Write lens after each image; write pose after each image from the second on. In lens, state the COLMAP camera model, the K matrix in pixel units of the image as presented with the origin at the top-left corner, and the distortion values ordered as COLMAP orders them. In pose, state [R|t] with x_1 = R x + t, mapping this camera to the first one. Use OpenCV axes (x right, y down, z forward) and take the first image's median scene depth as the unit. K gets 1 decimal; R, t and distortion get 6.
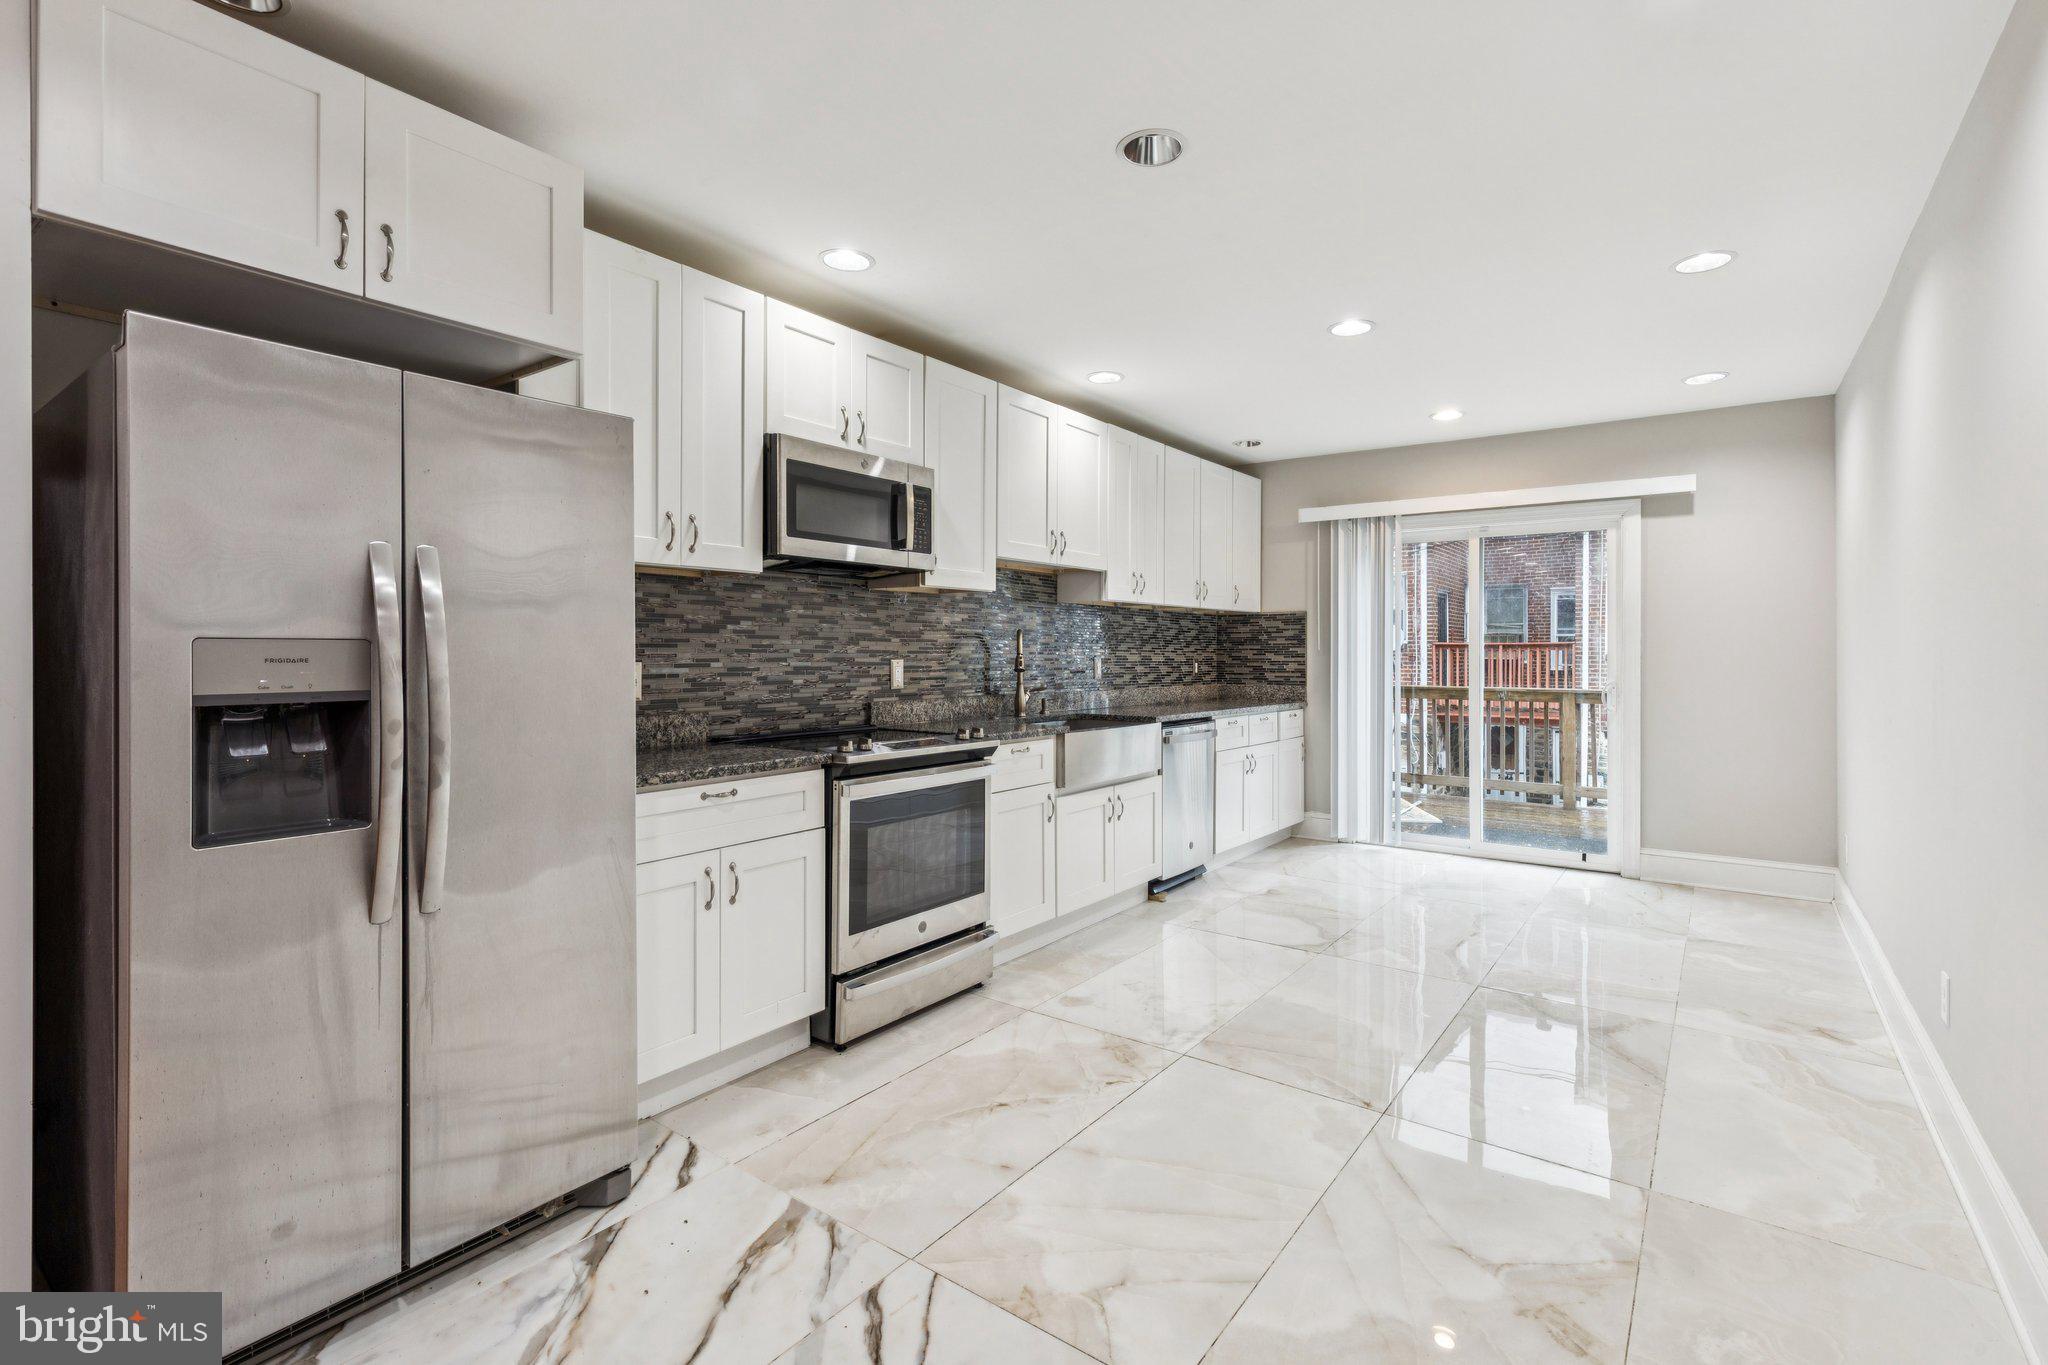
lens RADIAL K [[931.6, 0, 1030.8], [0, 931.6, 657.5], [0, 0, 1]] dist [0.011063, -0.000922]
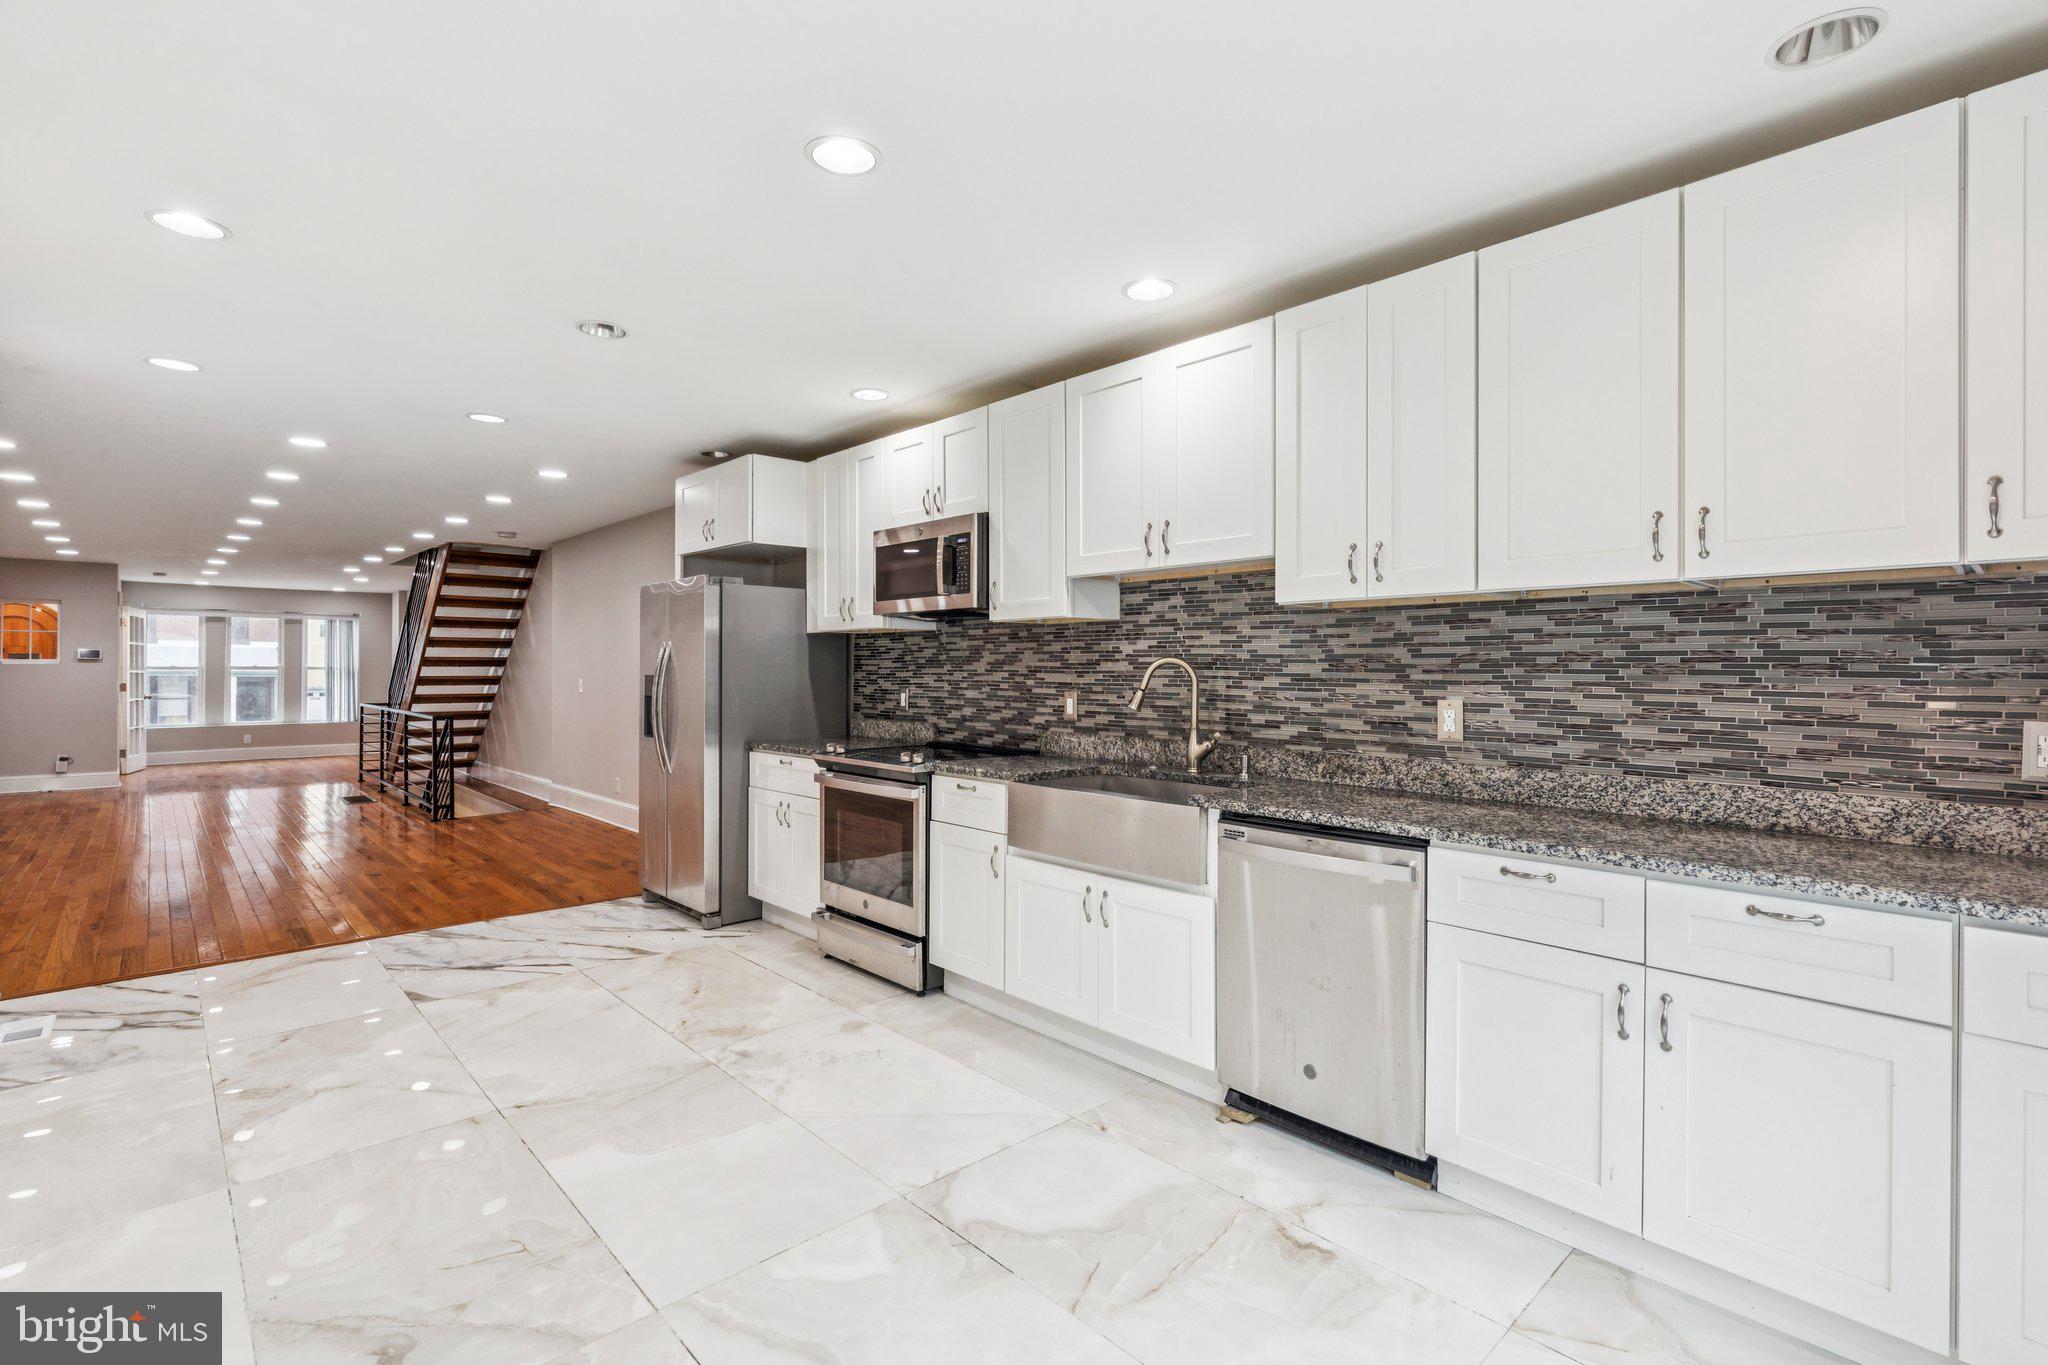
lens RADIAL K [[926.3, 0, 1024.4], [0, 926.3, 669.2], [0, 0, 1]] dist [0.010150, -0.001373]
pose [[-0.173450, -0.003750, -0.984836, 0.936369], [-0.010053, 0.999947, -0.002037, -0.021054], [0.984791, 0.009548, -0.173478, 1.247646]]
